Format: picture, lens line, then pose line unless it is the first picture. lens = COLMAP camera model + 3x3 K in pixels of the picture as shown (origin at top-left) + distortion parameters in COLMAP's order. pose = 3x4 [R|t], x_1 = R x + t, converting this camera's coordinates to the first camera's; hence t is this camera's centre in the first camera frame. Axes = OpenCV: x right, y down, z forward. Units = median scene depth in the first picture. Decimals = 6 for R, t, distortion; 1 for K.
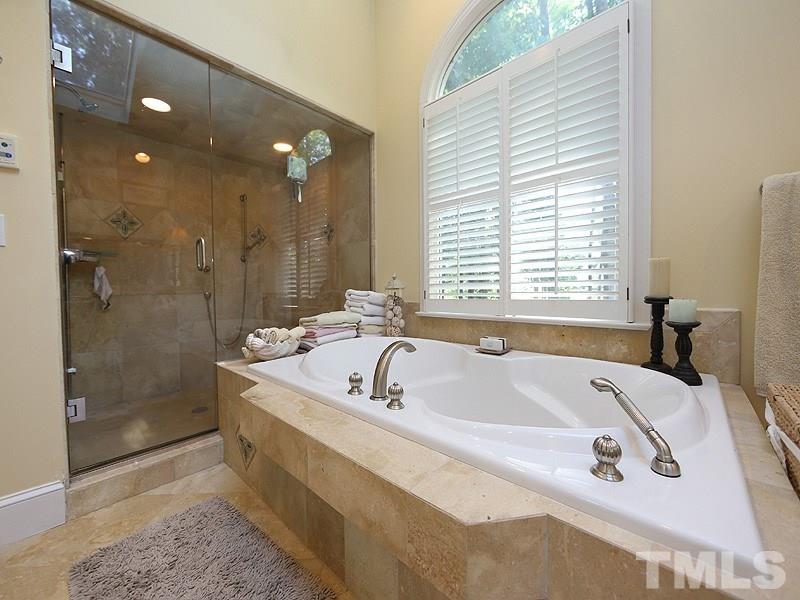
lens RADIAL K [[317.9, 0, 400.5], [0, 317.9, 298.0], [0, 0, 1]] dist [-0.001212, -0.000008]
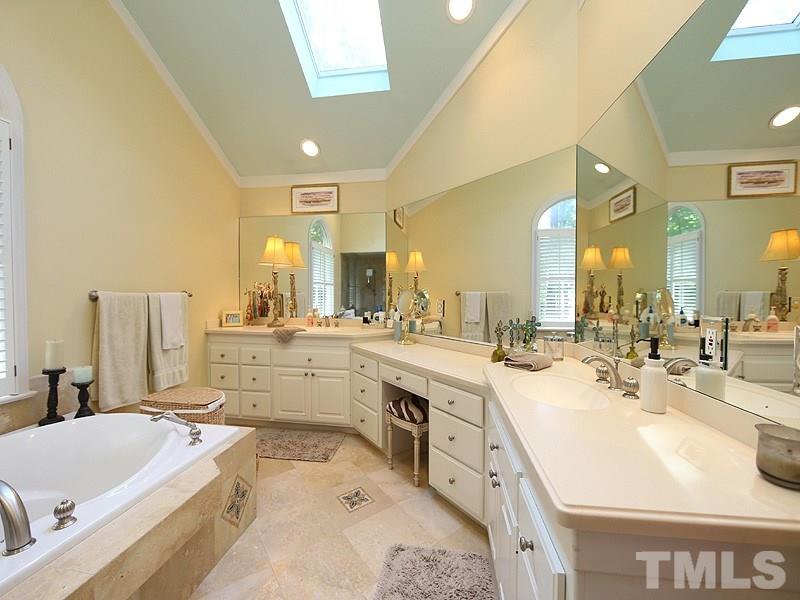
lens RADIAL K [[317.9, 0, 399.1], [0, 317.9, 298.6], [0, 0, 1]] dist [-0.001212, -0.000008]
pose [[-0.570033, -0.007870, 0.821584, -1.191013], [0.017769, 0.999602, 0.021904, -0.316602], [-0.821430, 0.027084, -0.569666, 0.551264]]
